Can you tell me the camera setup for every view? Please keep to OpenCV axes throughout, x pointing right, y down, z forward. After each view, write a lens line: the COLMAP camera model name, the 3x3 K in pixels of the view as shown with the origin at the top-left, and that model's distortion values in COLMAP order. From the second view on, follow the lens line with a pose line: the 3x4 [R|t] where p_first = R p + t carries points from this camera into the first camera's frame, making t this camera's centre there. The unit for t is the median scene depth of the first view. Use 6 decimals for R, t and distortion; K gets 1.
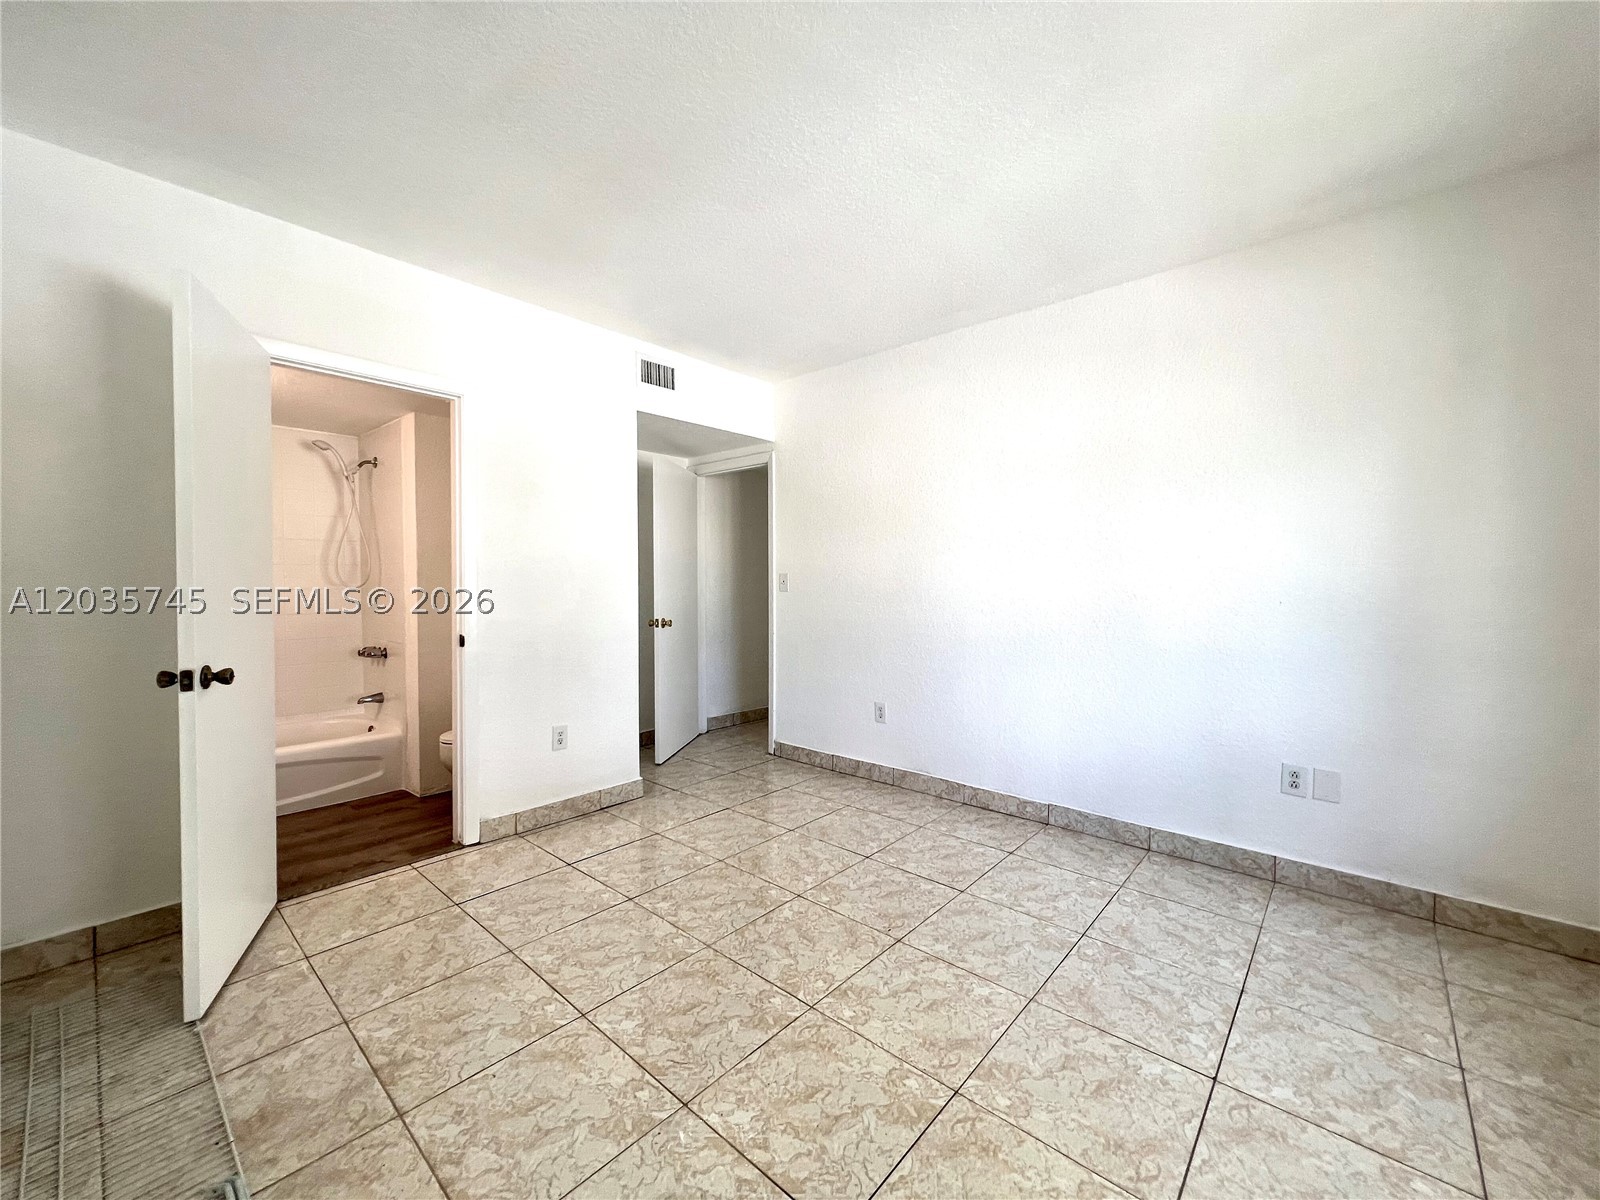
lens RADIAL K [[644.4, 0, 796.9], [0, 644.4, 595.9], [0, 0, 1]] dist [0.000149, 0.000355]
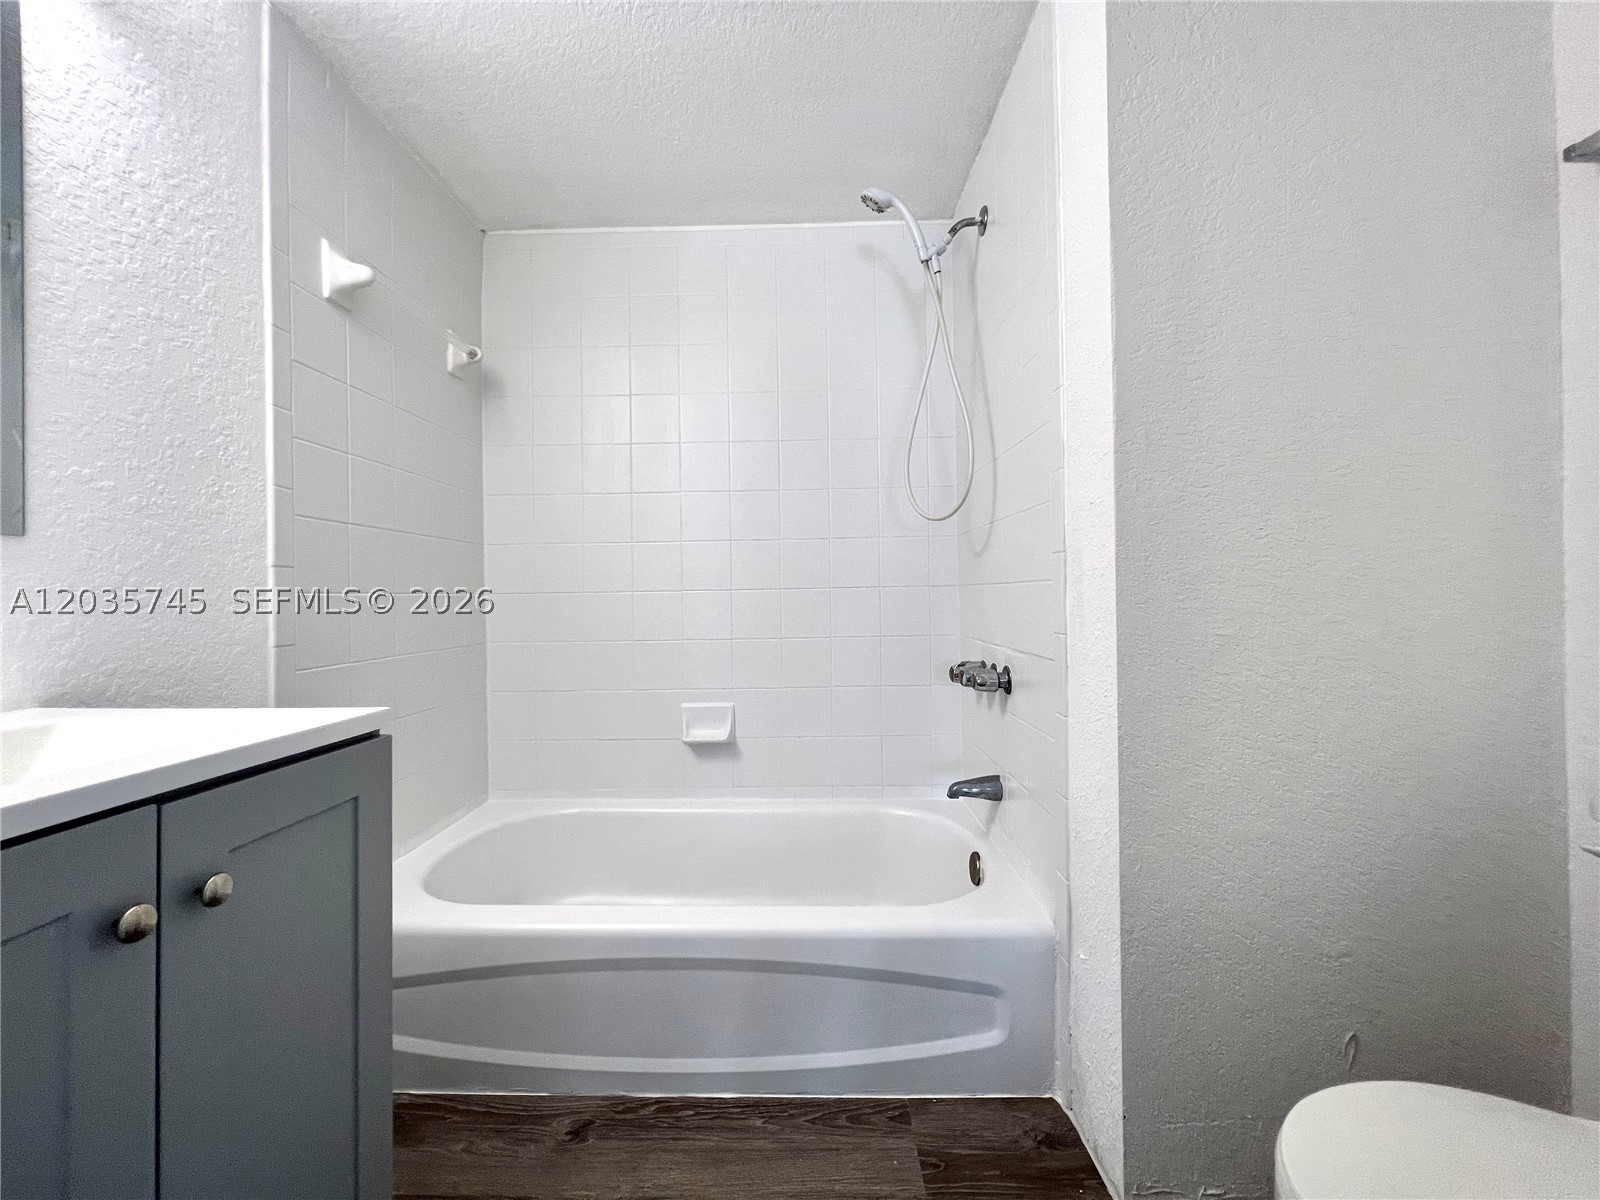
lens RADIAL K [[644.4, 0, 796.9], [0, 644.4, 595.9], [0, 0, 1]] dist [0.000149, 0.000355]
pose [[0.645889, -0.013898, -0.763305, -0.415716], [-0.005710, 0.999718, -0.023034, 0.046837], [0.763410, 0.019236, 0.645628, 0.640822]]
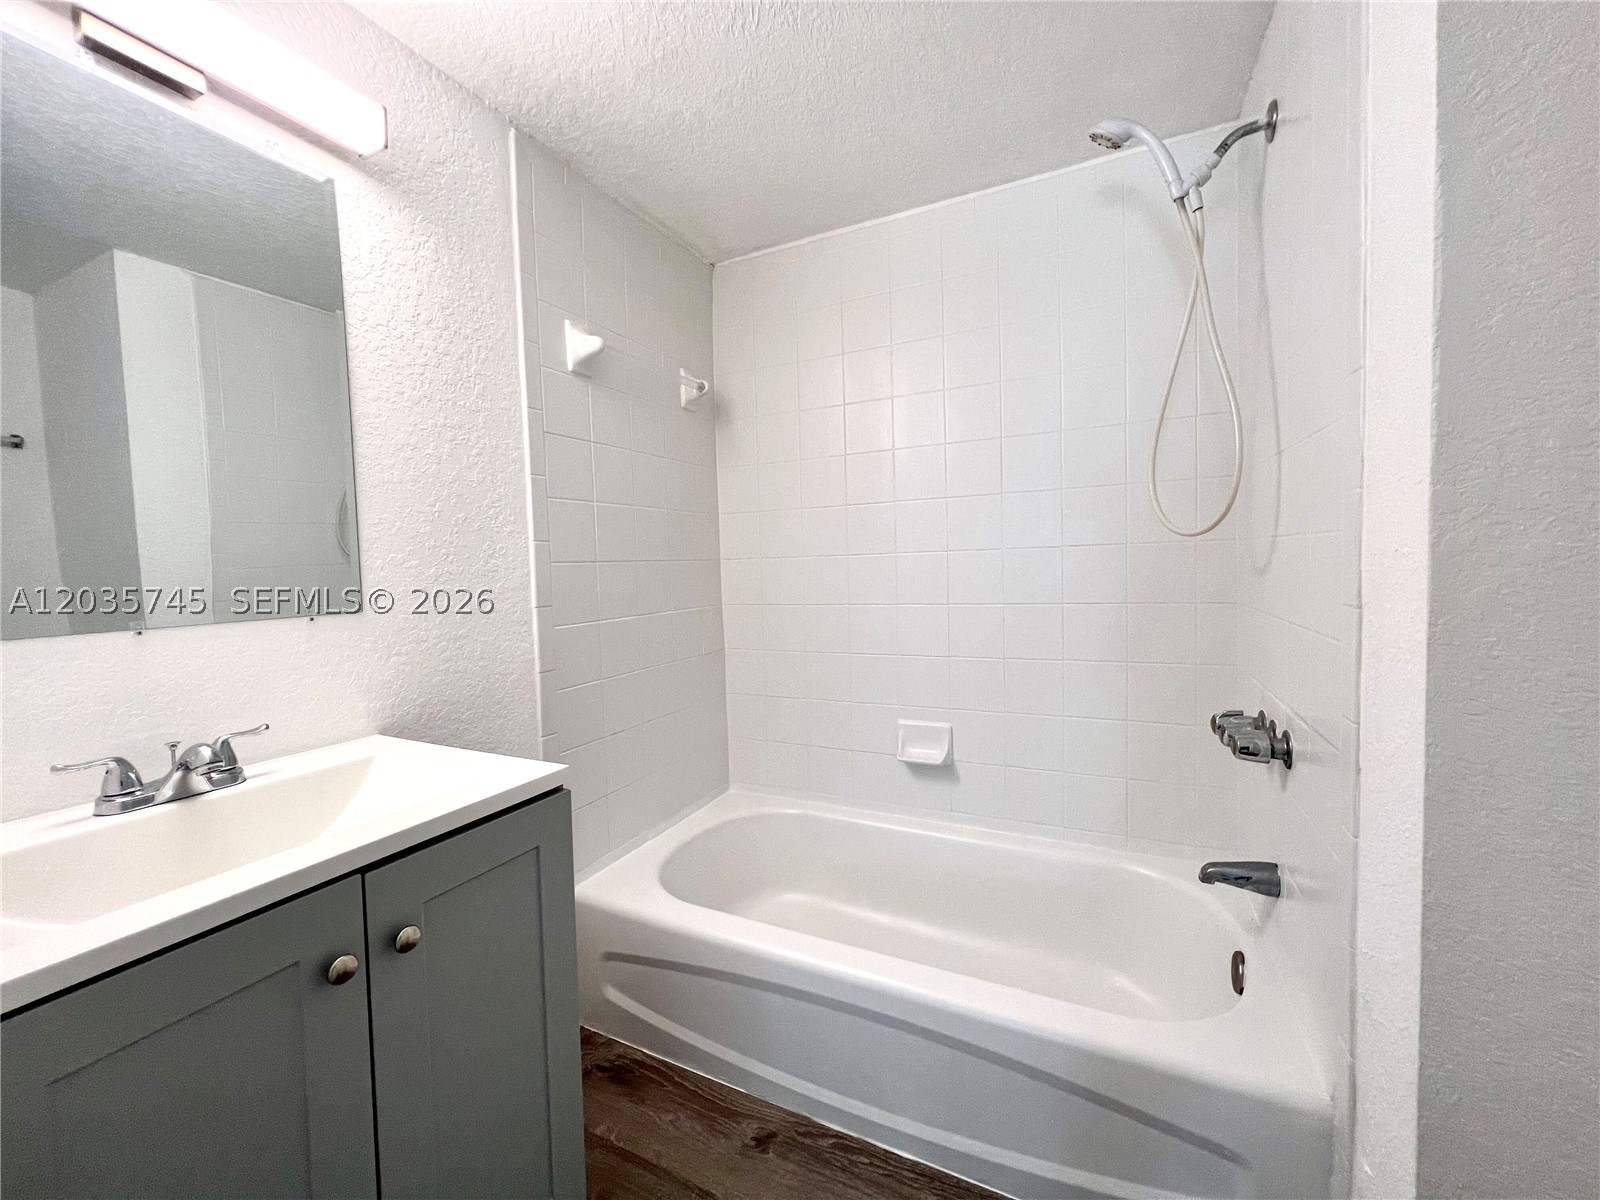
lens RADIAL K [[644.4, 0, 796.9], [0, 644.4, 595.9], [0, 0, 1]] dist [0.000149, 0.000355]
pose [[0.262751, 0.038037, -0.964114, -0.409055], [0.003810, 0.999174, 0.040458, 0.004904], [0.964856, -0.014304, 0.262389, 0.697438]]
